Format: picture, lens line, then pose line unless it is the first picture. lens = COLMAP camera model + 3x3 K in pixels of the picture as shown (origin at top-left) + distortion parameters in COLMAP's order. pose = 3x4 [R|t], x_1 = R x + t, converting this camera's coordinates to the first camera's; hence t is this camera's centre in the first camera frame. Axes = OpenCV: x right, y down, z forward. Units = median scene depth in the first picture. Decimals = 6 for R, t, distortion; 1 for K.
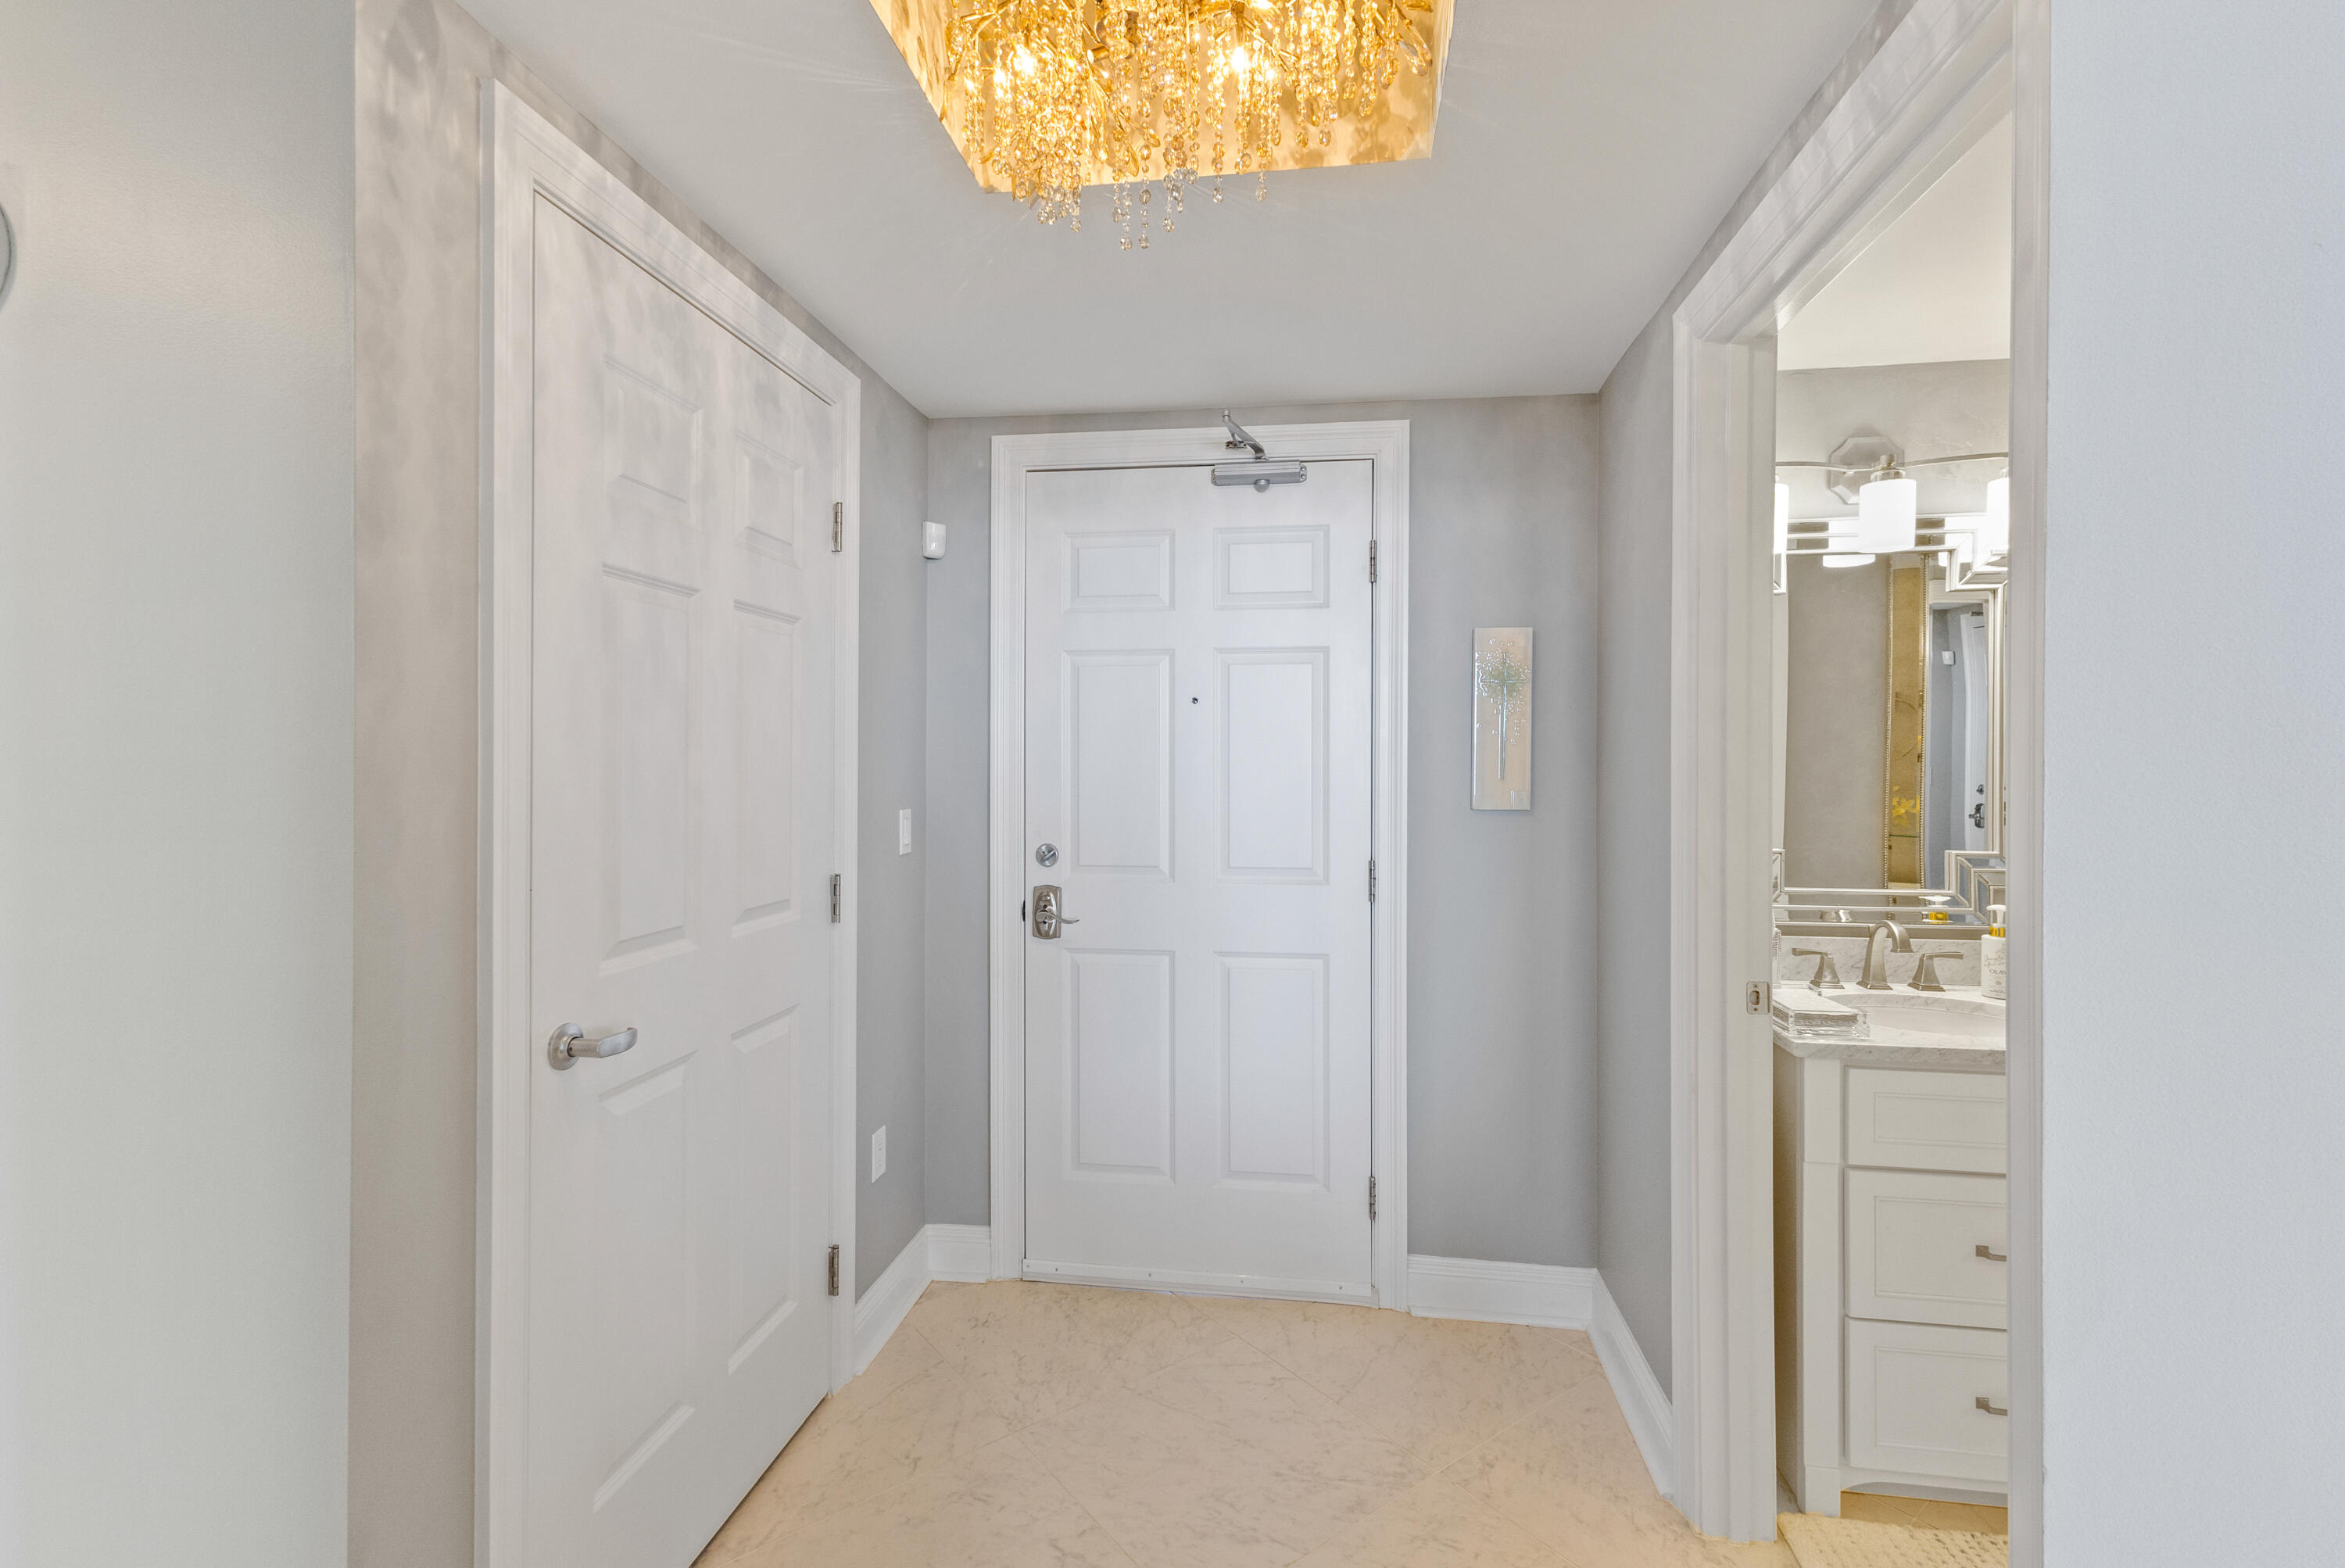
lens RADIAL K [[1040.1, 0, 1172.5], [0, 1040.1, 784.0], [0, 0, 1]] dist [0.000543, 0.000072]
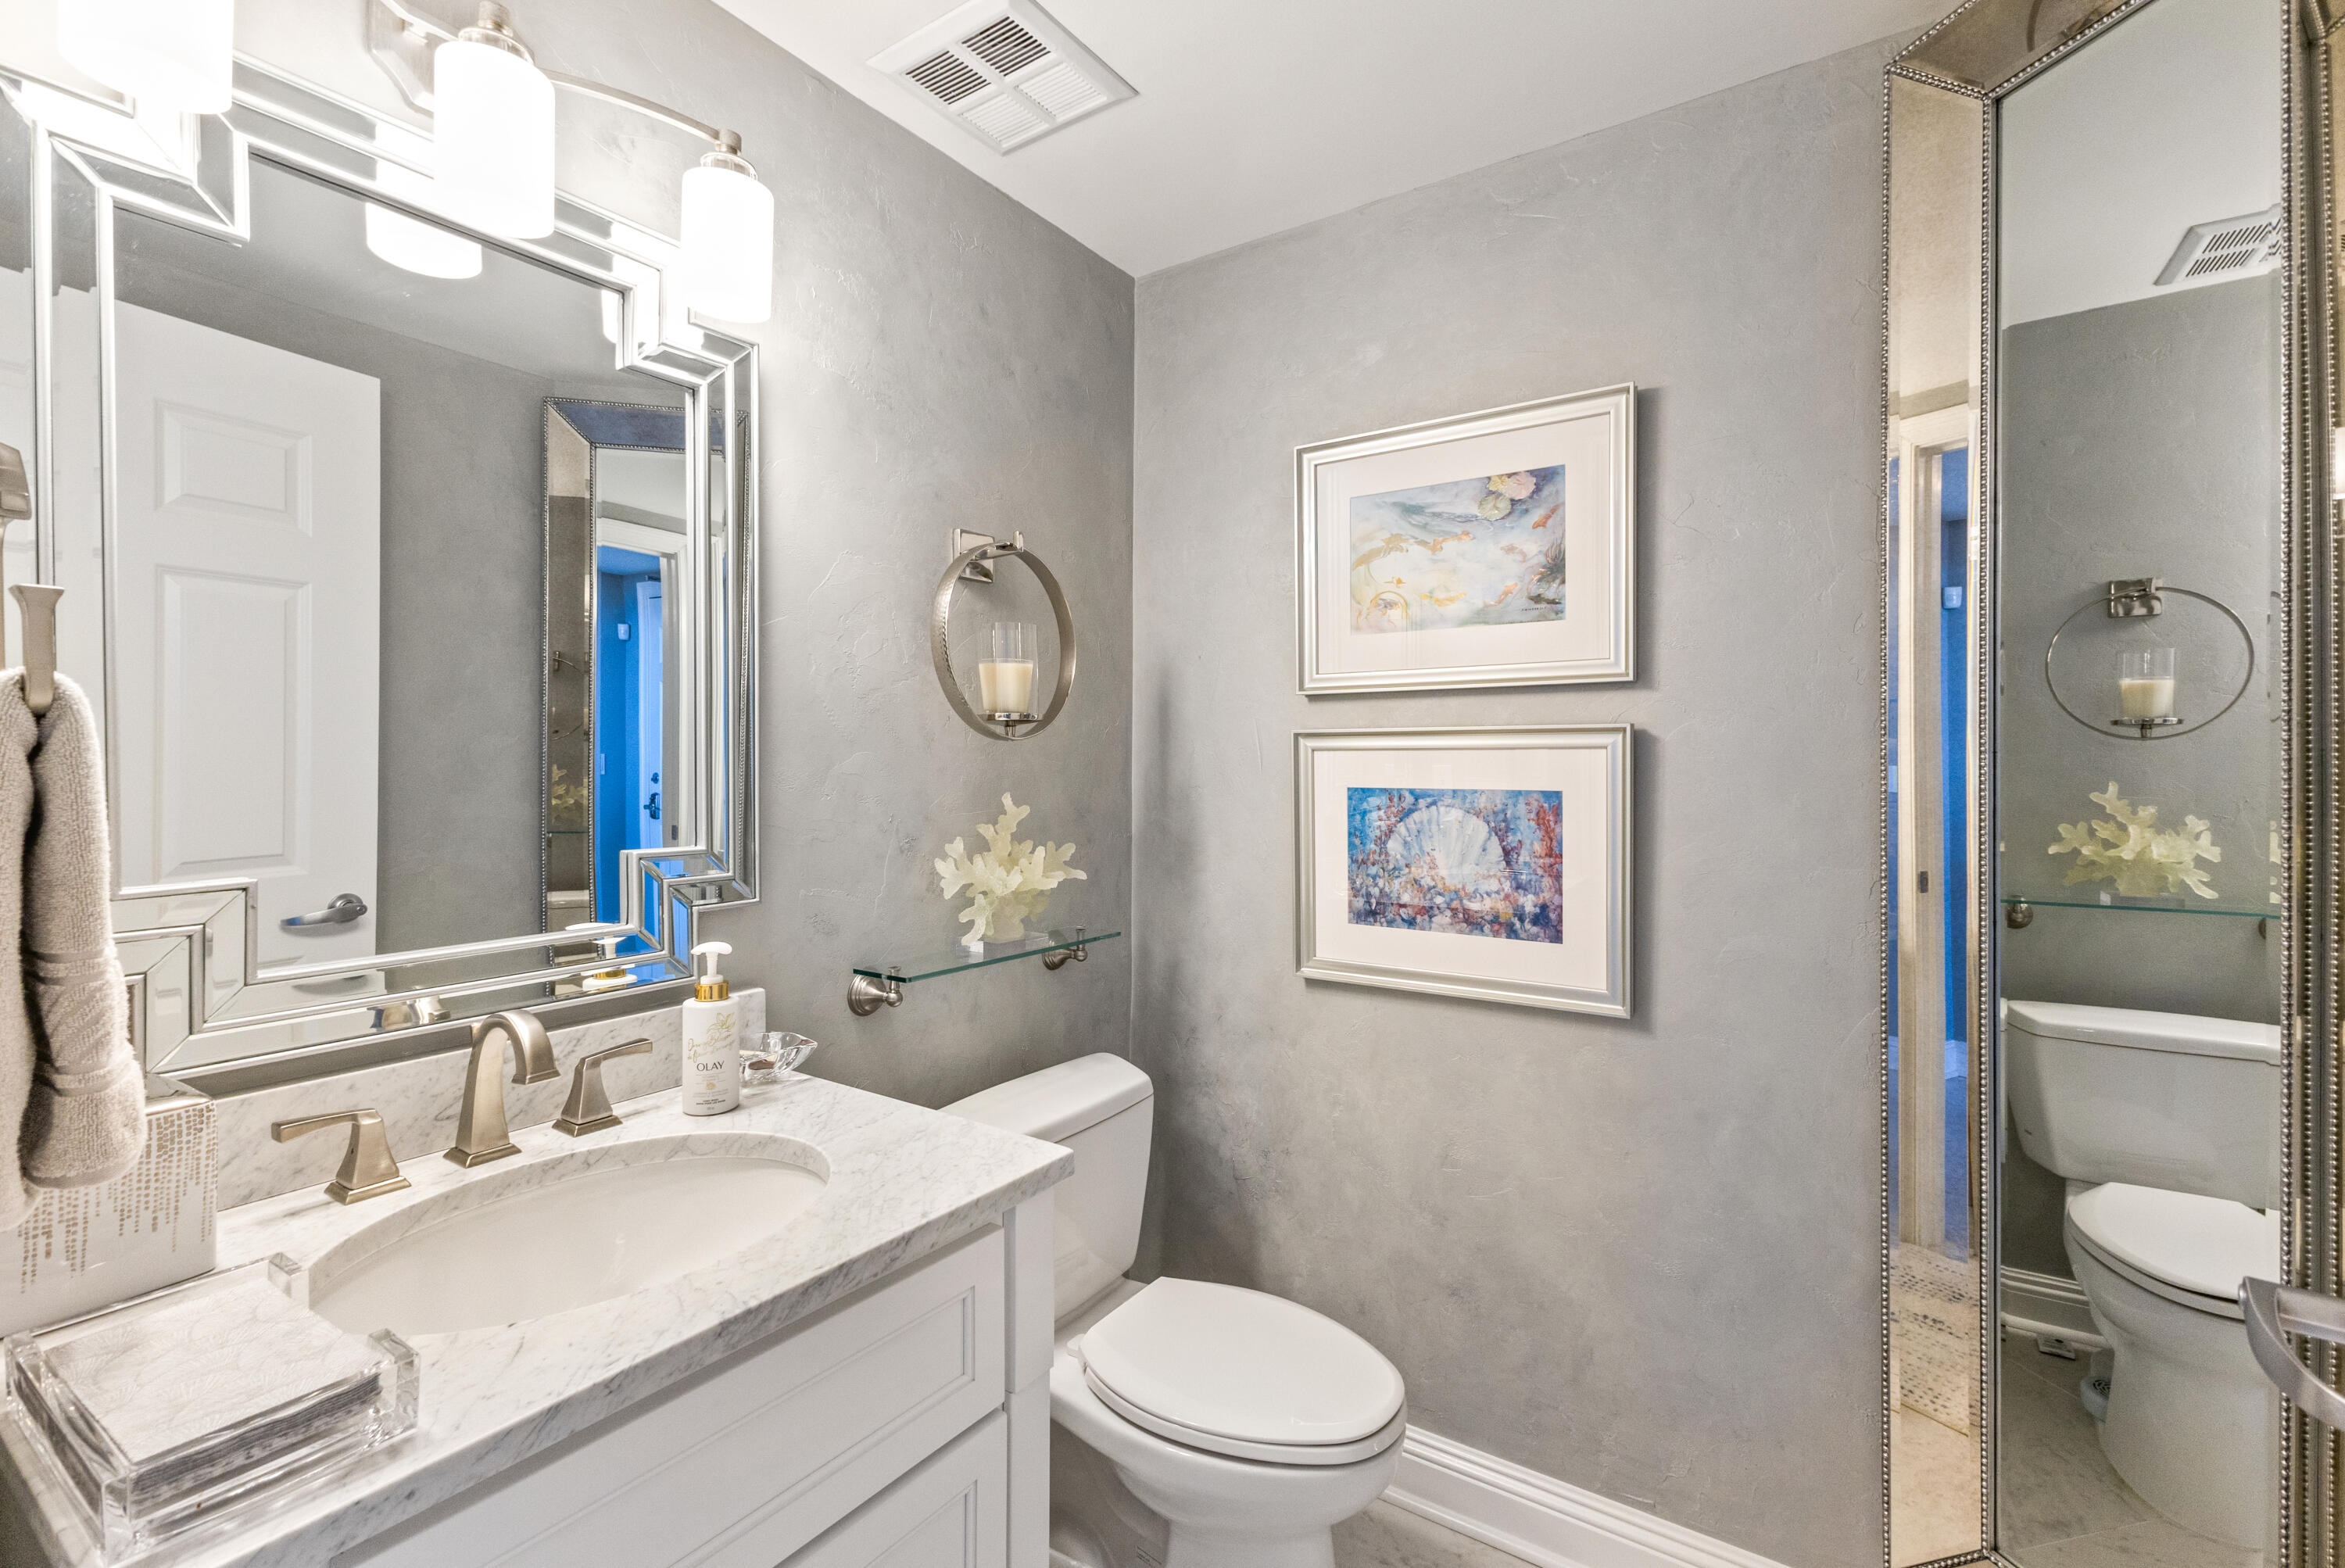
lens RADIAL K [[1010.7, 0, 1172.5], [0, 1010.7, 784.0], [0, 0, 1]] dist [0.007340, 0.000062]
pose [[0.419531, -0.007434, 0.907710, 0.390587], [0.008957, 0.999952, 0.004050, 0.029696], [-0.907697, 0.006431, 0.419578, 0.524871]]
